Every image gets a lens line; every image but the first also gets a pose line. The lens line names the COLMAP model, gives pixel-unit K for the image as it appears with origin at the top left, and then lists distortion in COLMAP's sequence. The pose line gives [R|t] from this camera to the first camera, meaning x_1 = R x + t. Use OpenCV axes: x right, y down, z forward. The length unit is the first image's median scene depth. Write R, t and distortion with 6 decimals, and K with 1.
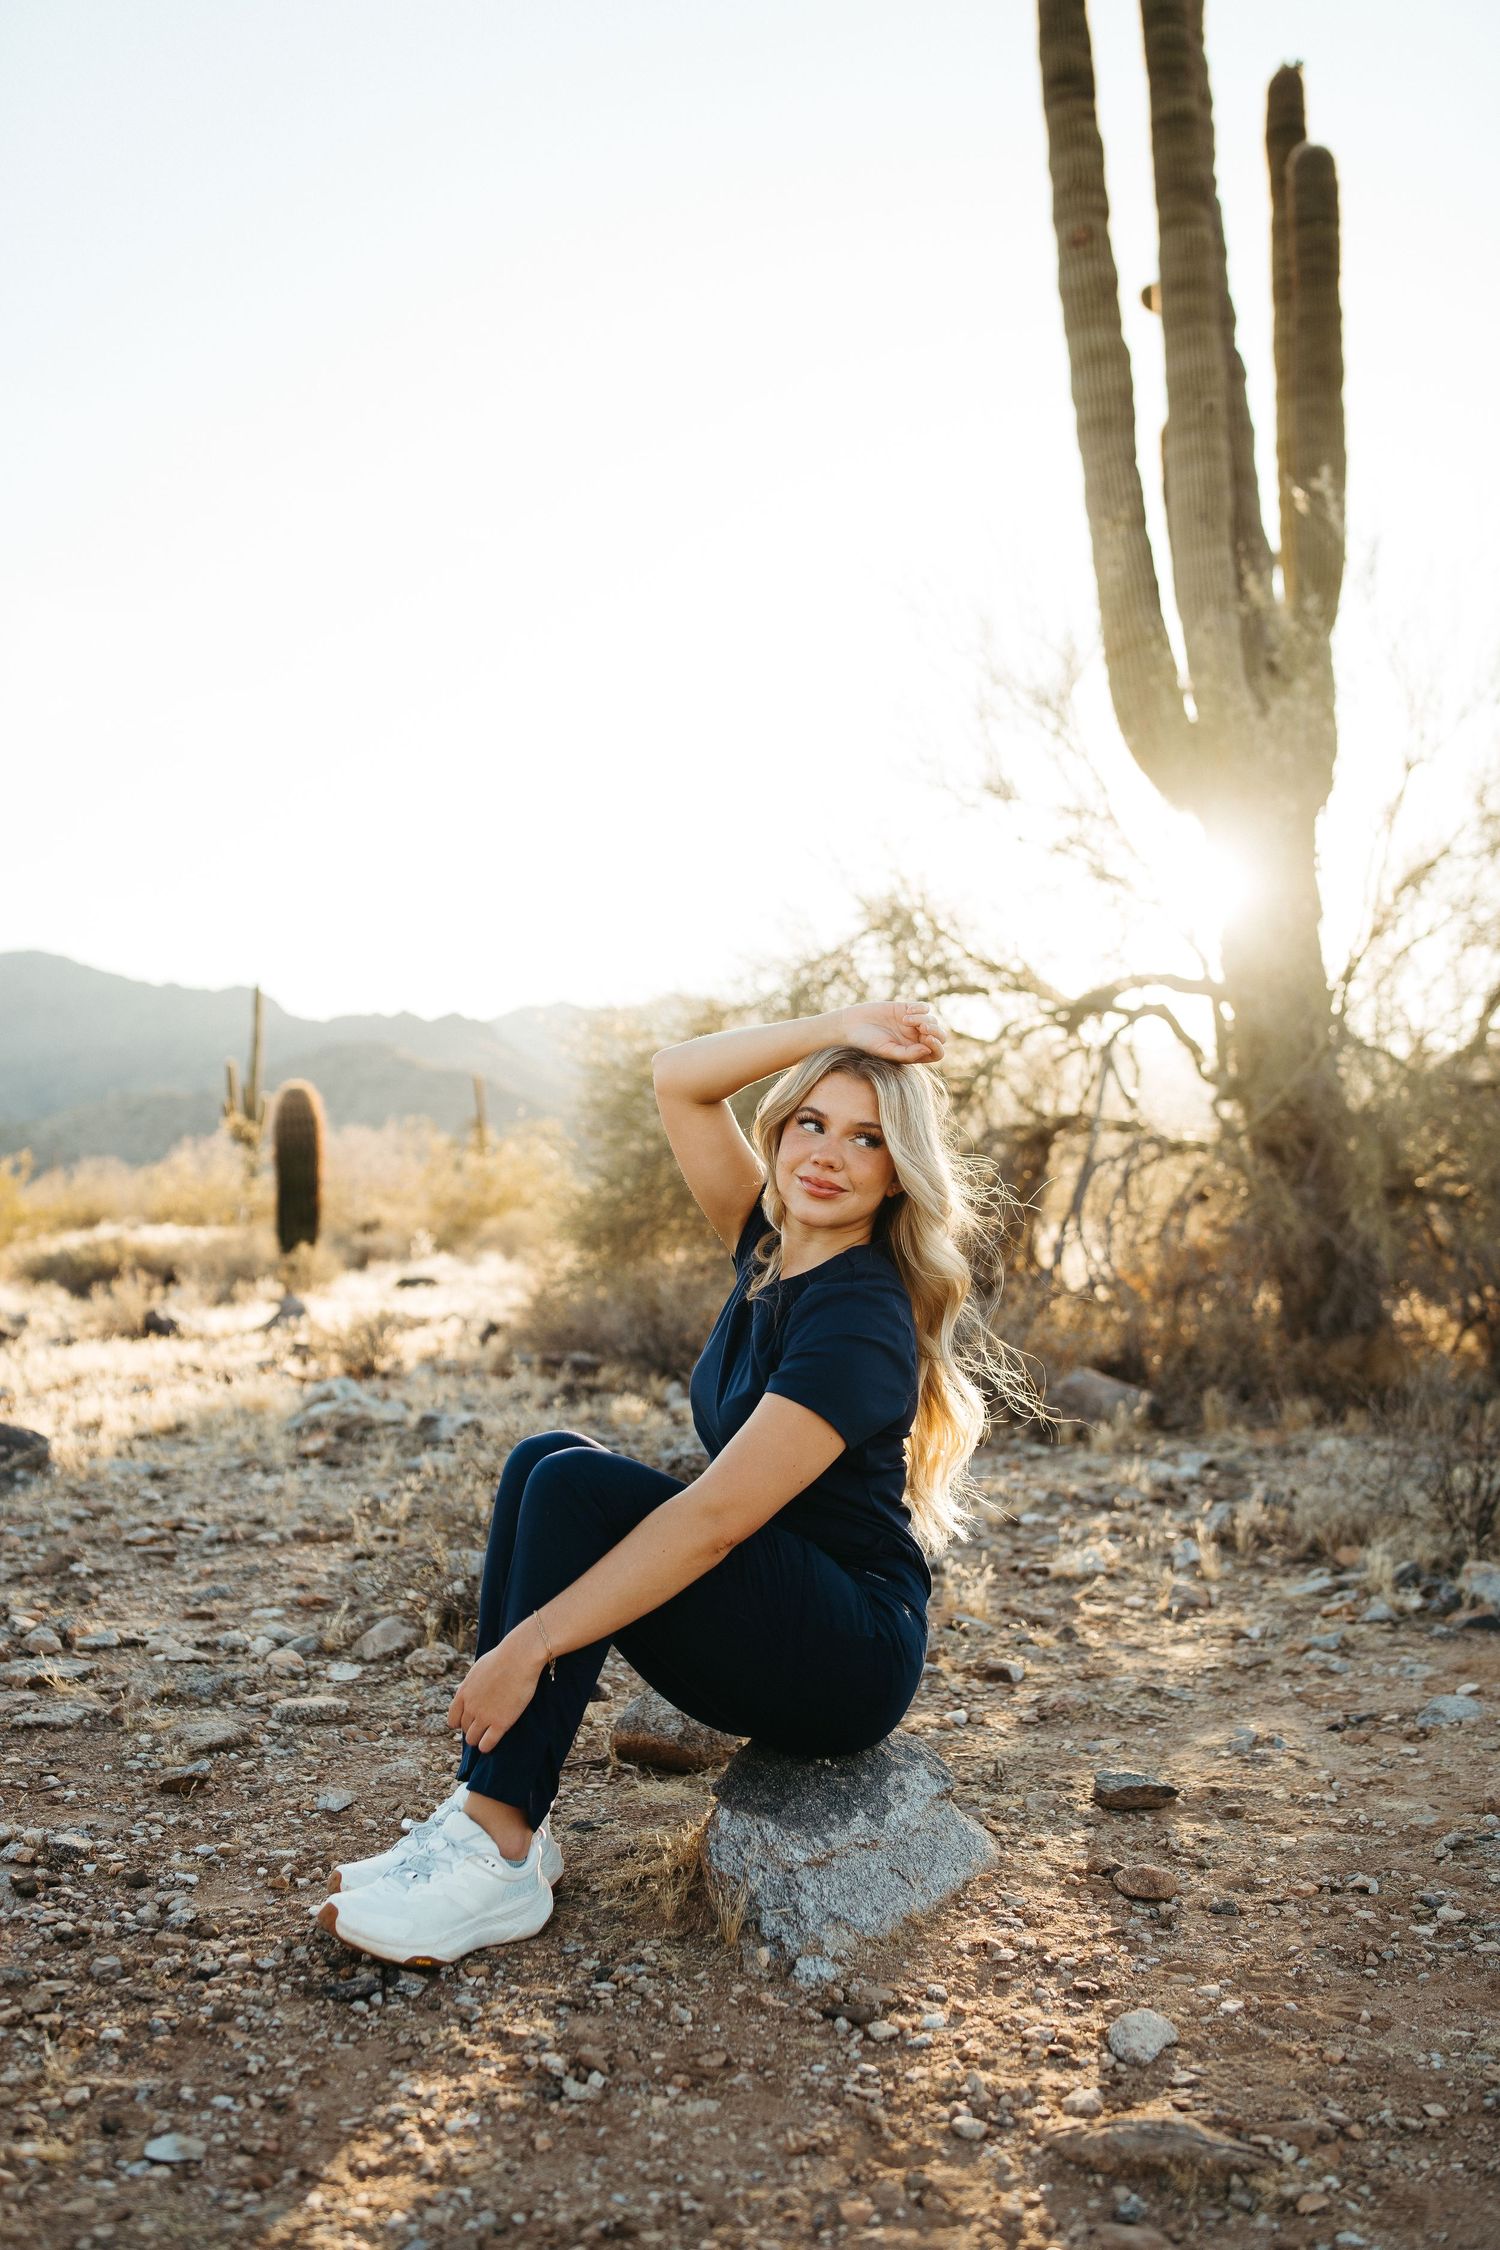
lens RADIAL K [[2170.8, 0, 748.9], [0, 2170.8, 1121.1], [0, 0, 1]] dist [-0.074503, 0.000000]
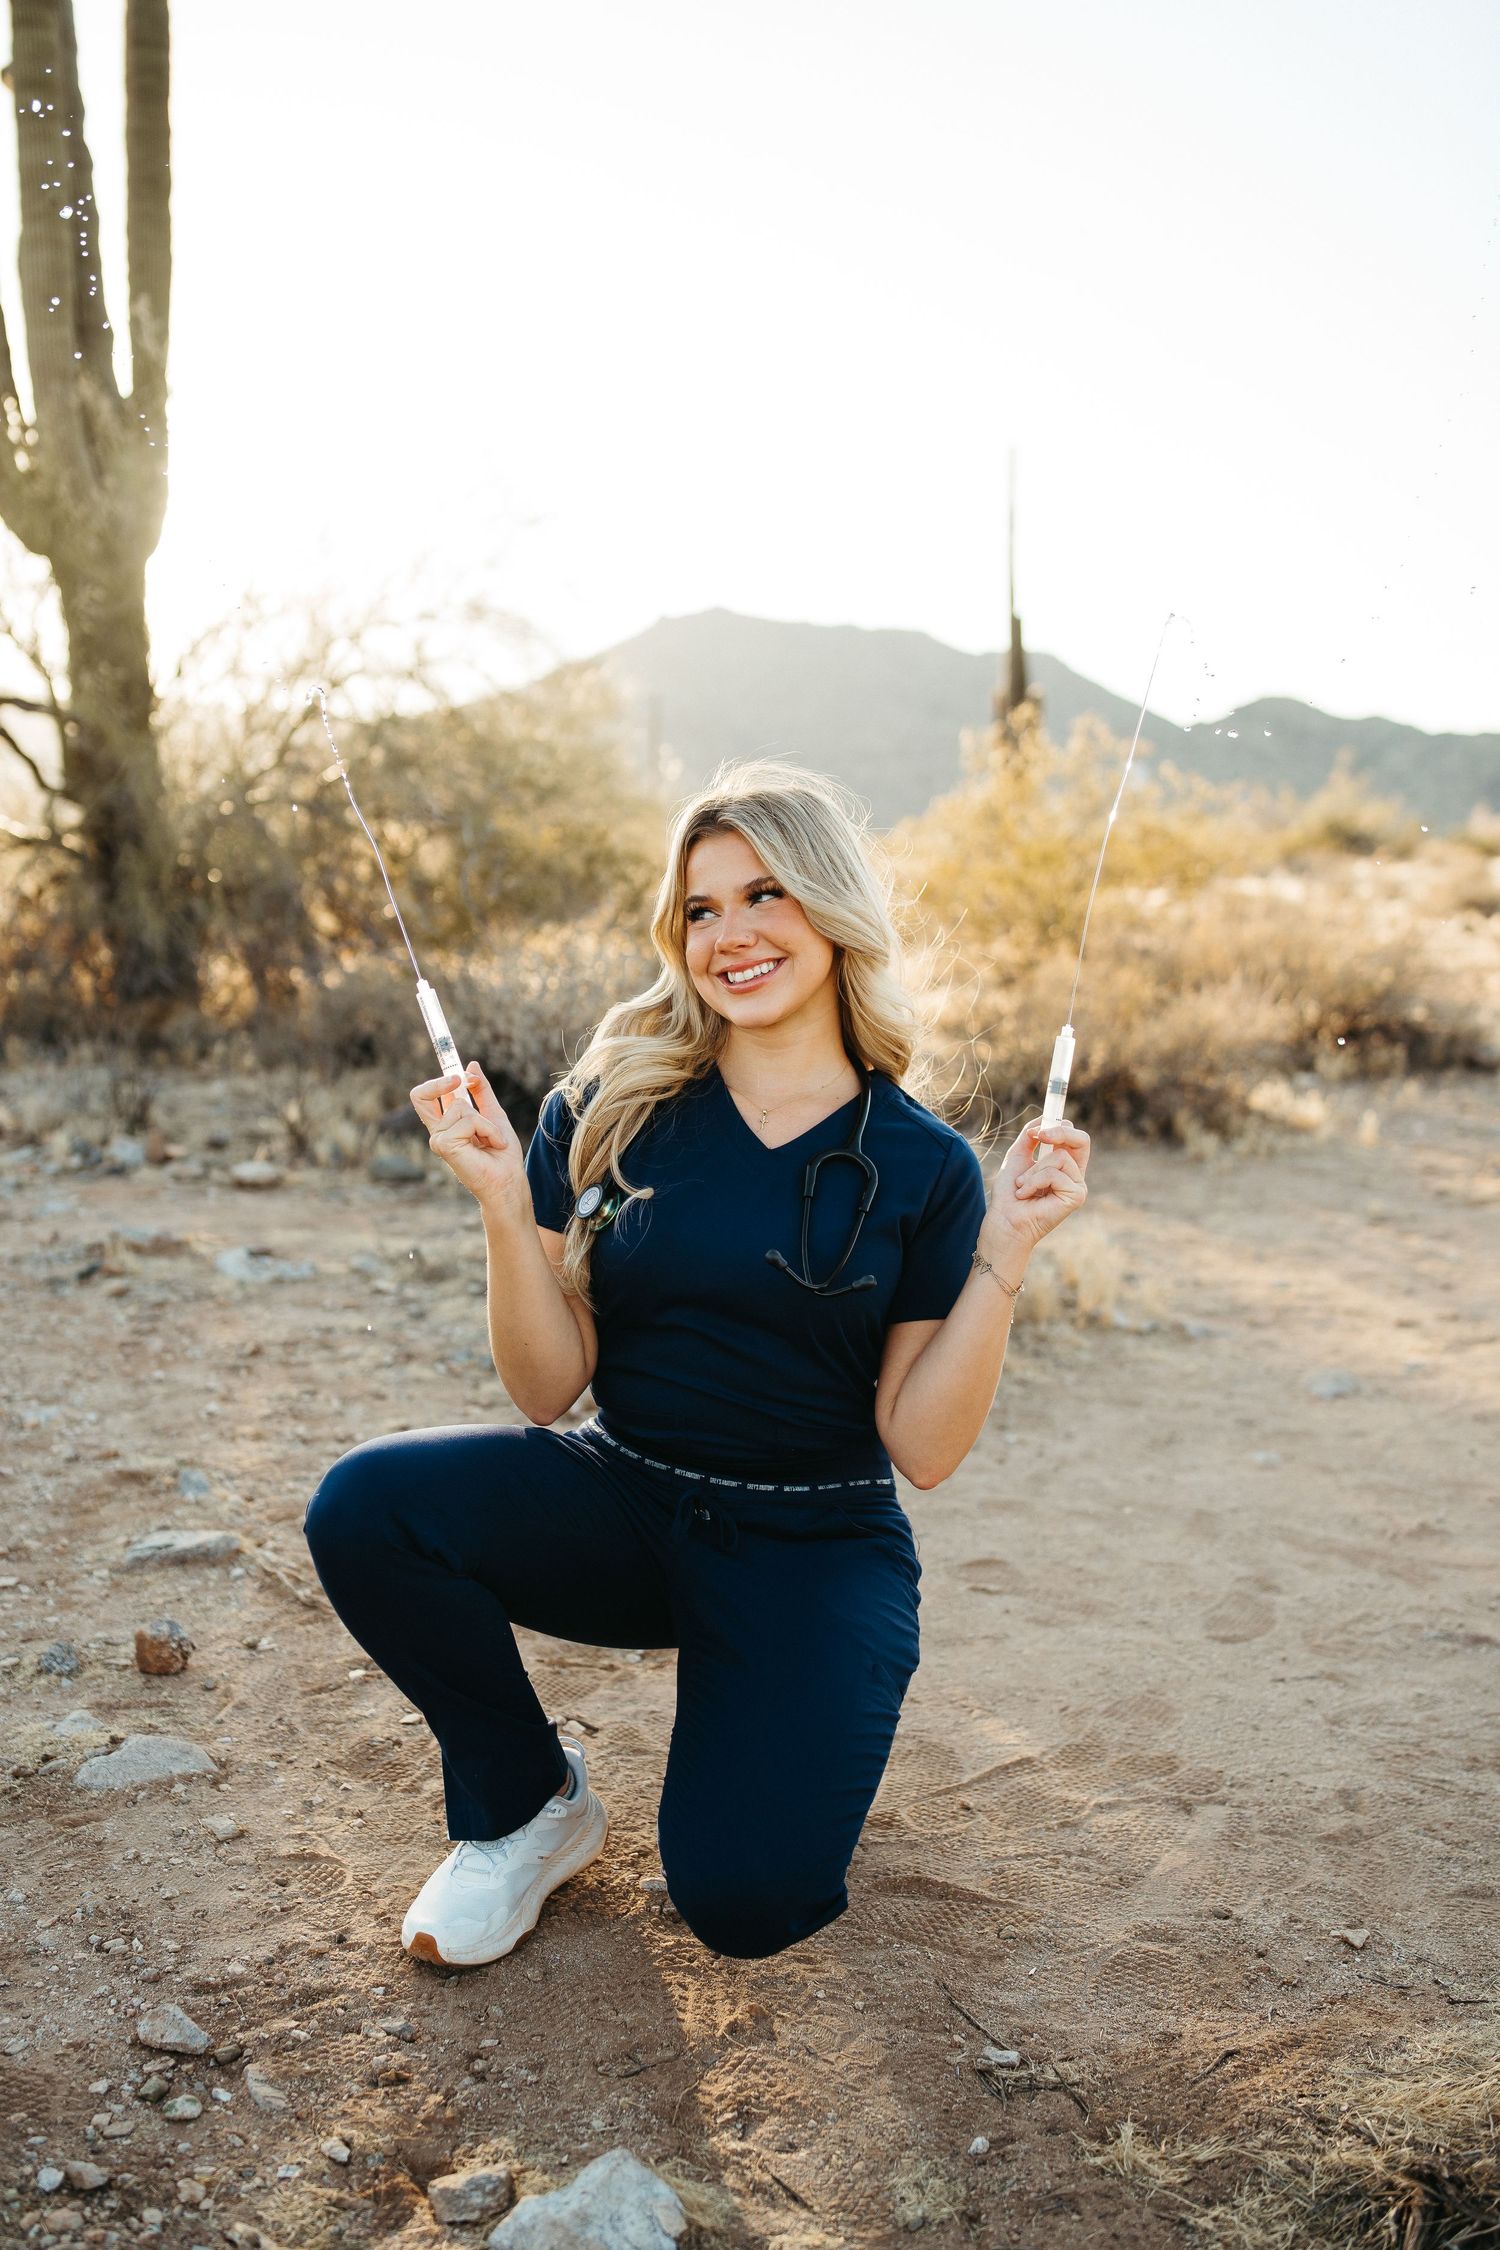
lens RADIAL K [[2170.8, 0, 738.6], [0, 2170.8, 1141.4], [0, 0, 1]] dist [-0.074503, 0.000000]
pose [[0.894516, -0.044773, 0.444788, 0.038285], [-0.029150, 0.987012, 0.157978, -0.068151], [-0.446084, -0.154280, 0.881593, -0.708467]]
